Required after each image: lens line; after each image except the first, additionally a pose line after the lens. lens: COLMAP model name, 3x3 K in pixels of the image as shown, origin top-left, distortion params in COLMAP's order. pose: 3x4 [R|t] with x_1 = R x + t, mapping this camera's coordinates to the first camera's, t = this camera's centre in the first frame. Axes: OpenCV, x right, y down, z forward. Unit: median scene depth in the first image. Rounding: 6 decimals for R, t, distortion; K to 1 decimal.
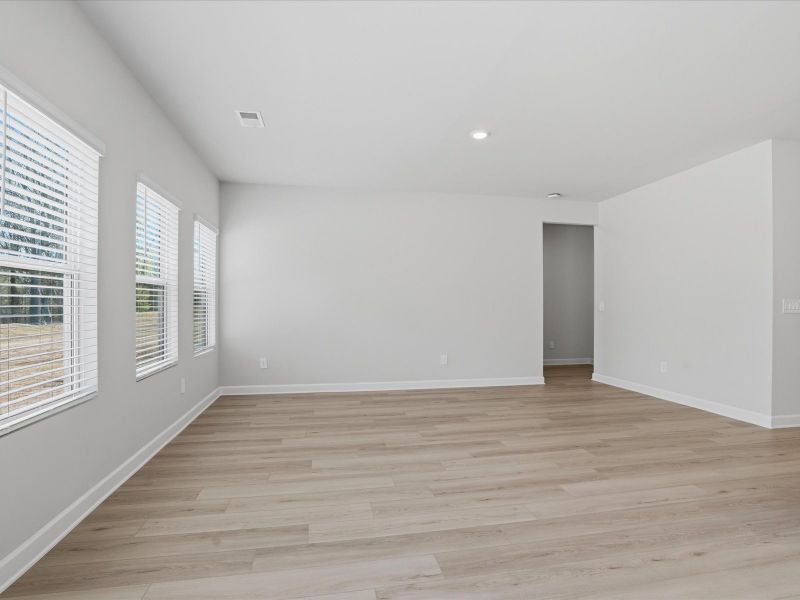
lens RADIAL K [[414.9, 0, 400.0], [0, 414.9, 300.0], [0, 0, 1]] dist [0.039575, 0.000633]
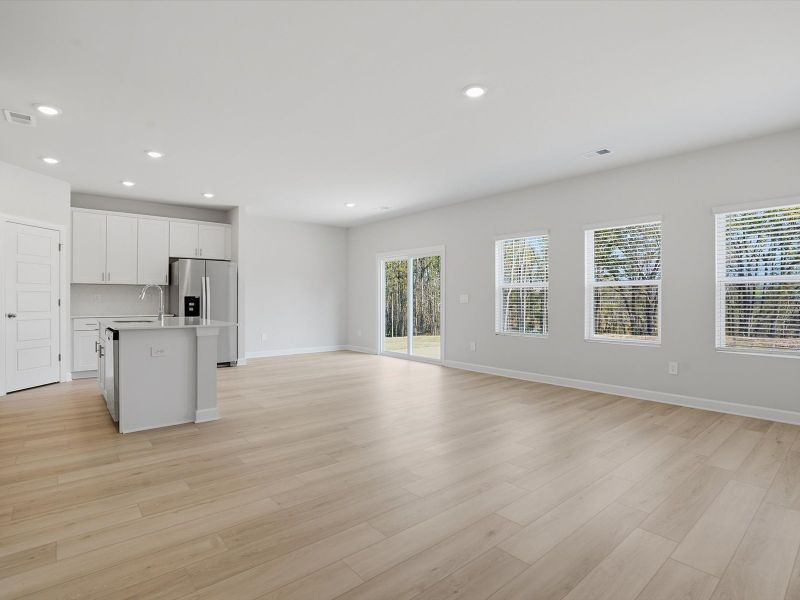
lens RADIAL K [[414.9, 0, 400.0], [0, 414.9, 300.0], [0, 0, 1]] dist [0.039575, 0.000633]
pose [[-0.865465, -0.010254, -0.500865, 0.866279], [-0.006904, 0.999940, -0.008542, 0.037936], [0.500922, -0.003935, -0.865483, 1.949337]]
